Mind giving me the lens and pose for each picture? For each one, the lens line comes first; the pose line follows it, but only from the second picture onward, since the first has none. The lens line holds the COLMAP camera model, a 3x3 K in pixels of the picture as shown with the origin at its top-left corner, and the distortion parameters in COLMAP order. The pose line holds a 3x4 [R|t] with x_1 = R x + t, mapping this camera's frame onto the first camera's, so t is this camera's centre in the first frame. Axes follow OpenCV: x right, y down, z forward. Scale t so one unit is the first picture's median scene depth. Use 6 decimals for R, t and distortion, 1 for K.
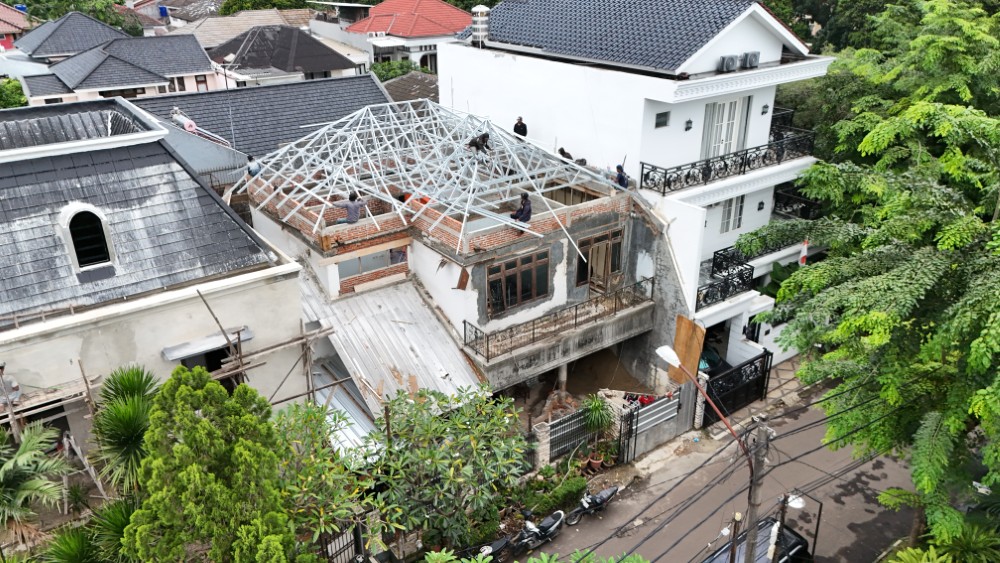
lens RADIAL K [[740.2, 0, 500.9], [0, 740.2, 277.4], [0, 0, 1]] dist [0.006894, -0.000229]
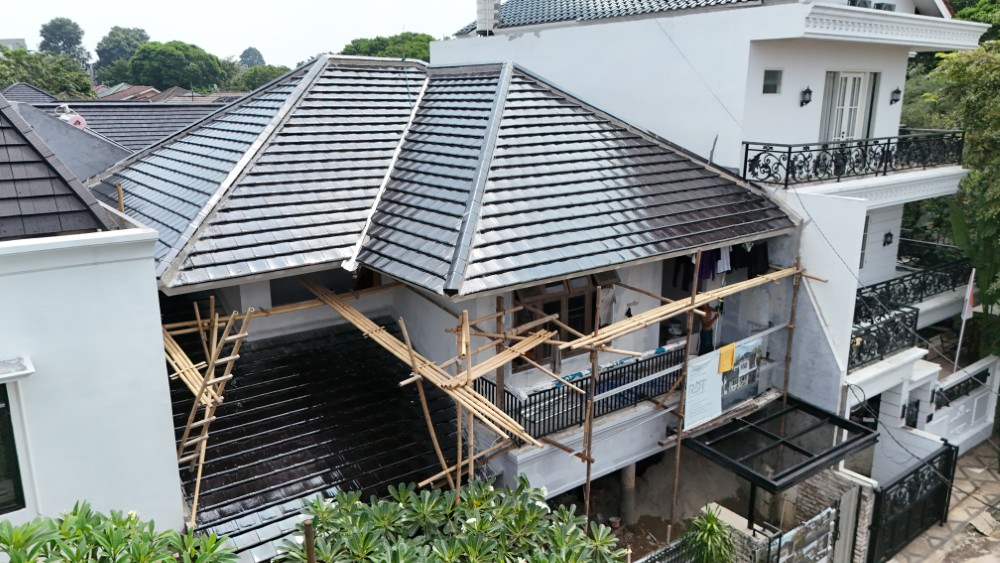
lens RADIAL K [[740.2, 0, 497.2], [0, 740.2, 286.8], [0, 0, 1]] dist [0.006894, -0.000229]
pose [[0.999895, 0.003204, 0.014116, -0.034625], [-0.000955, 0.987670, -0.156546, 0.070100], [-0.014444, 0.156516, 0.987570, 0.379102]]
